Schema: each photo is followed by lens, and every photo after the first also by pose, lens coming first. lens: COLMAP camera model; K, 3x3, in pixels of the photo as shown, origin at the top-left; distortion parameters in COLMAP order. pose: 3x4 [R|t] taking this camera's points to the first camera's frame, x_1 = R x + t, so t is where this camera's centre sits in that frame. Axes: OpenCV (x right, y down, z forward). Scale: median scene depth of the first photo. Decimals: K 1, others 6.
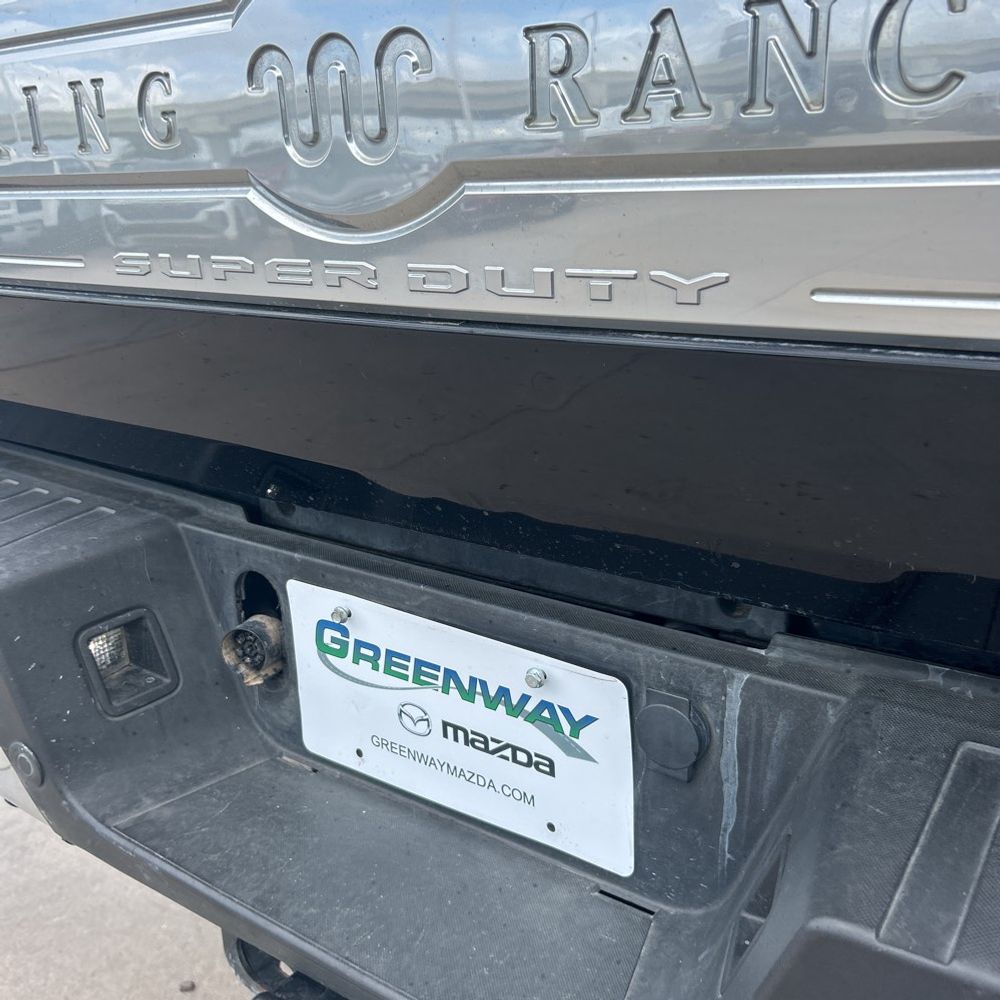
lens RADIAL K [[1024.4, 0, 477.1], [0, 1024.4, 530.8], [0, 0, 1]] dist [0.026950, 0.000000]
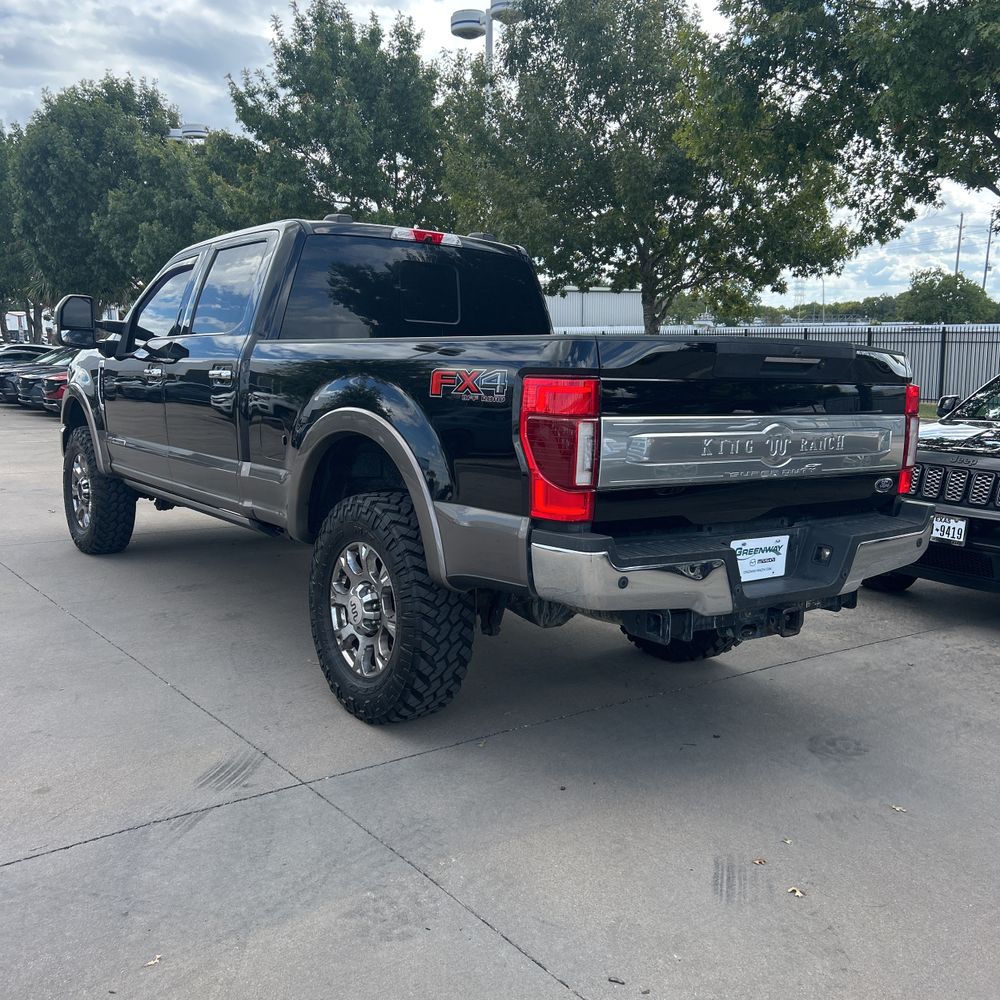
lens RADIAL K [[1024.4, 0, 503.1], [0, 1024.4, 502.5], [0, 0, 1]] dist [0.026950, 0.000000]
pose [[0.297995, -0.093865, 0.949941, -5.184439], [0.274669, 0.961498, 0.008844, -0.472399], [-0.914197, 0.258283, 0.312303, 0.521182]]
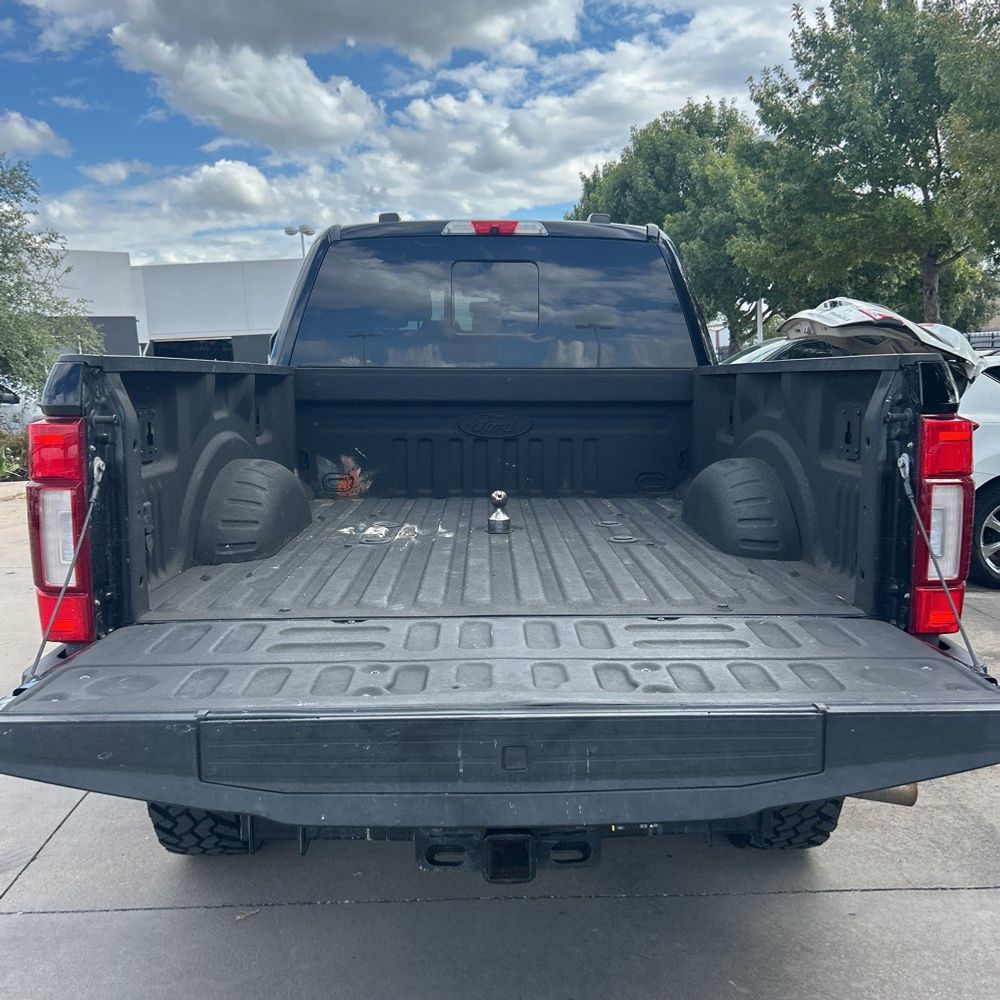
lens RADIAL K [[1024.4, 0, 523.8], [0, 1024.4, 488.1], [0, 0, 1]] dist [0.026950, 0.000000]
pose [[0.793399, -0.045948, 0.606966, -1.716869], [0.178698, 0.970792, -0.160097, 0.006056], [-0.581881, 0.235484, 0.778436, -1.400301]]
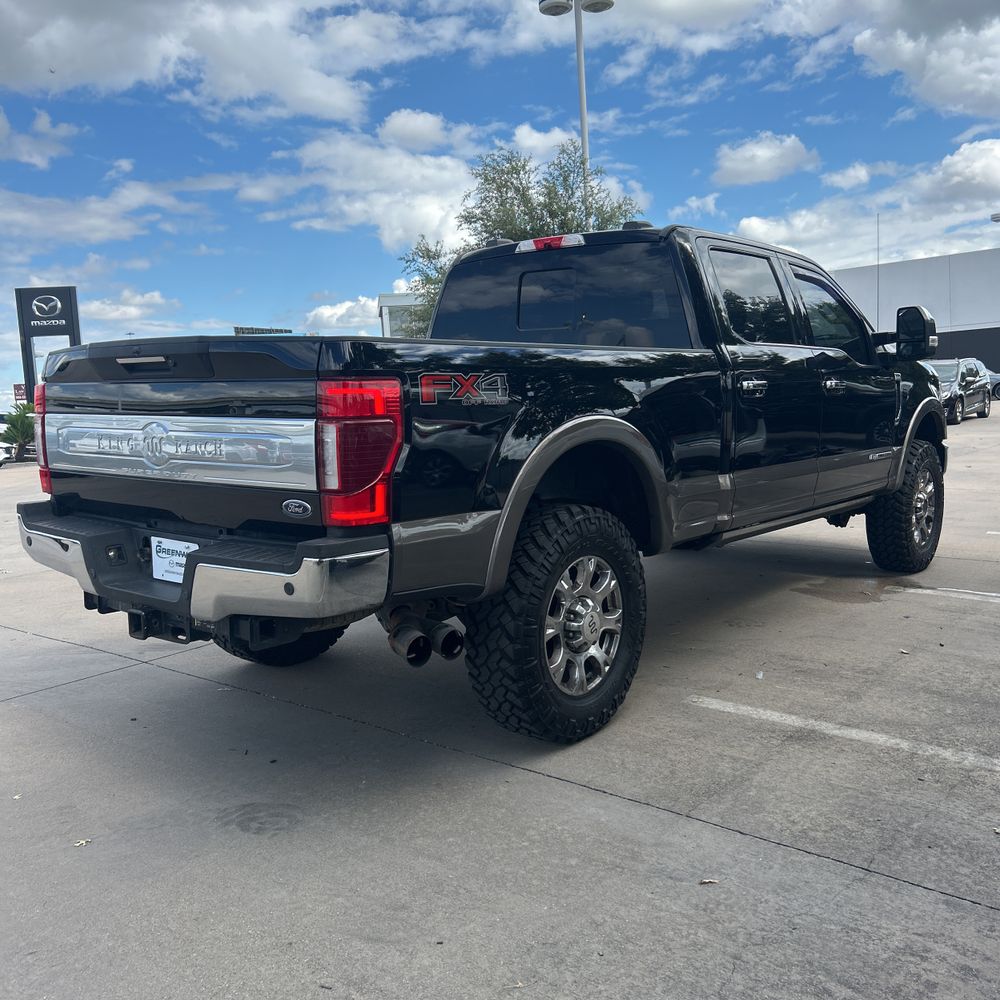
lens RADIAL K [[1024.4, 0, 478.8], [0, 1024.4, 488.6], [0, 0, 1]] dist [0.026950, 0.000000]
pose [[0.995727, 0.010335, -0.091769, 1.883793], [-0.030475, 0.974823, -0.220887, 0.897067], [0.087176, 0.222739, 0.970972, -3.766603]]
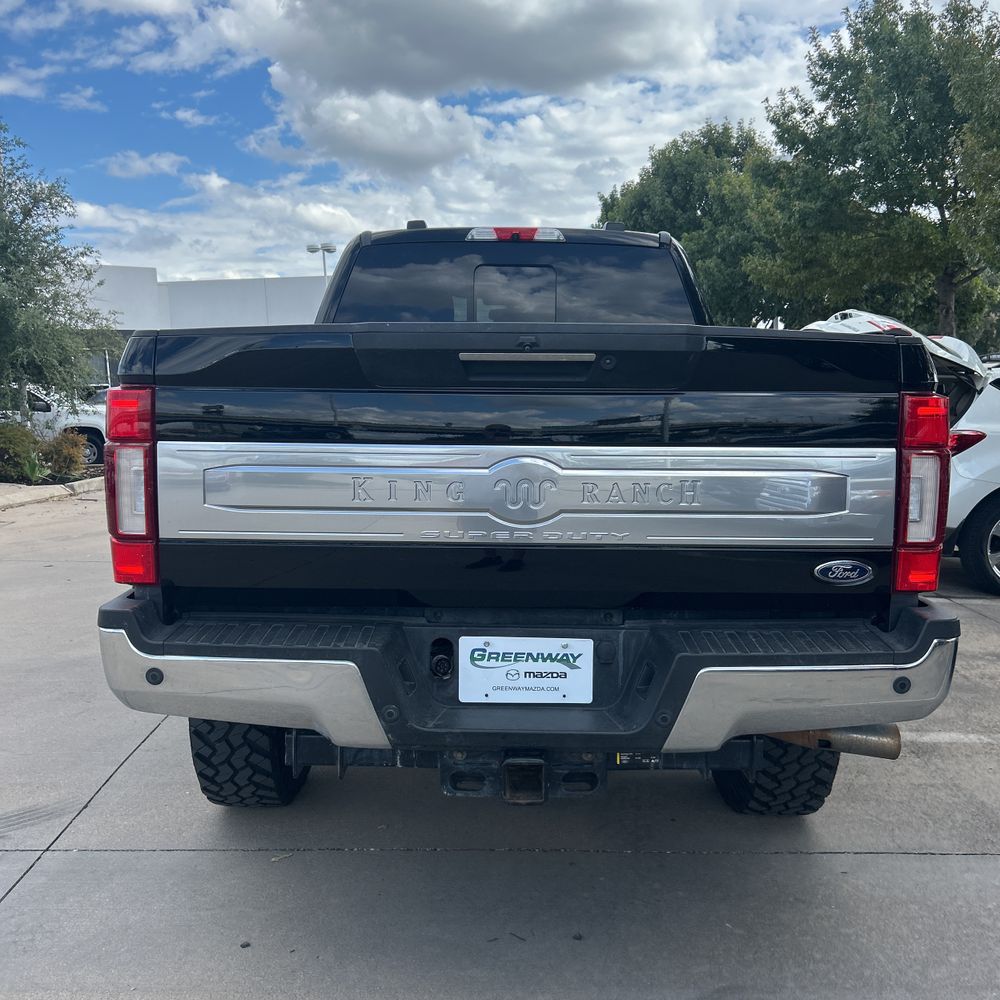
lens RADIAL K [[1024.4, 0, 509.4], [0, 1024.4, 487.6], [0, 0, 1]] dist [0.026950, 0.000000]
pose [[0.810893, -0.024804, 0.584669, -1.923480], [0.161971, 0.969582, -0.183508, 0.210986], [-0.562333, 0.243505, 0.790245, -1.609108]]
